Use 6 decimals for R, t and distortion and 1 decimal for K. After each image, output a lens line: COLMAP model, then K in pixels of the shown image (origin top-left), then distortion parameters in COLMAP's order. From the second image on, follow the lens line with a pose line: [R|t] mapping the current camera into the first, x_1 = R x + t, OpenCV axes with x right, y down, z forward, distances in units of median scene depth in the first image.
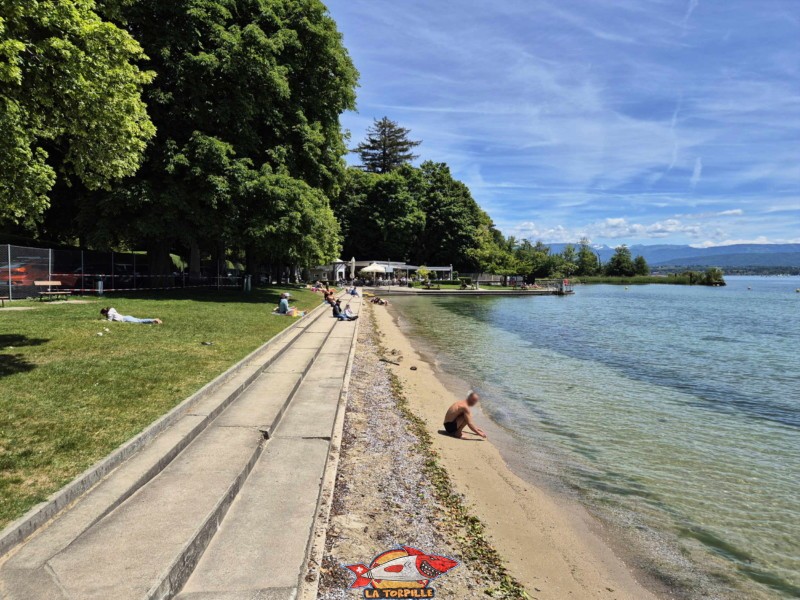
lens RADIAL K [[573.4, 0, 405.0], [0, 573.4, 306.2], [0, 0, 1]] dist [0.038686, -0.040326]
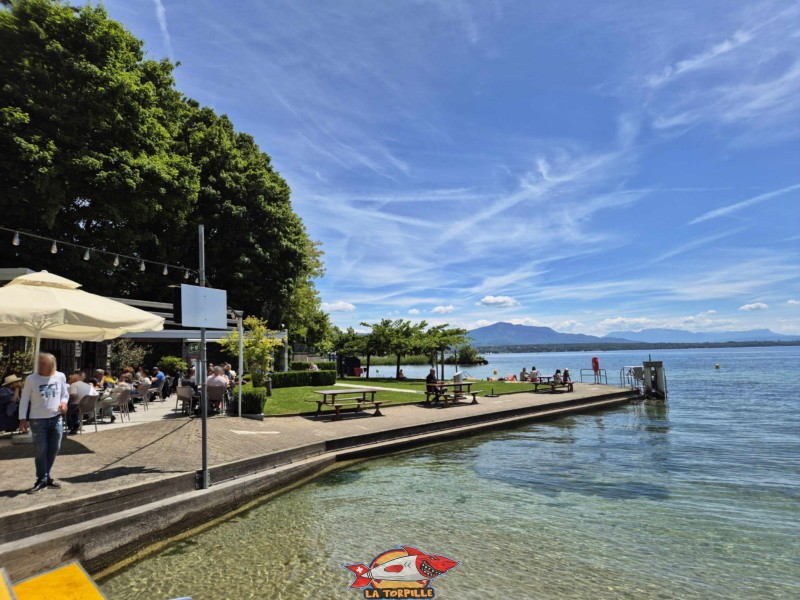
lens RADIAL K [[528.6, 0, 400.0], [0, 528.6, 300.0], [0, 0, 1]] dist [0.056491, -0.044748]
pose [[0.799362, 0.034083, 0.599883, -0.061713], [0.068603, 0.986684, -0.147474, -0.042629], [-0.596921, 0.159039, 0.786379, 0.839633]]
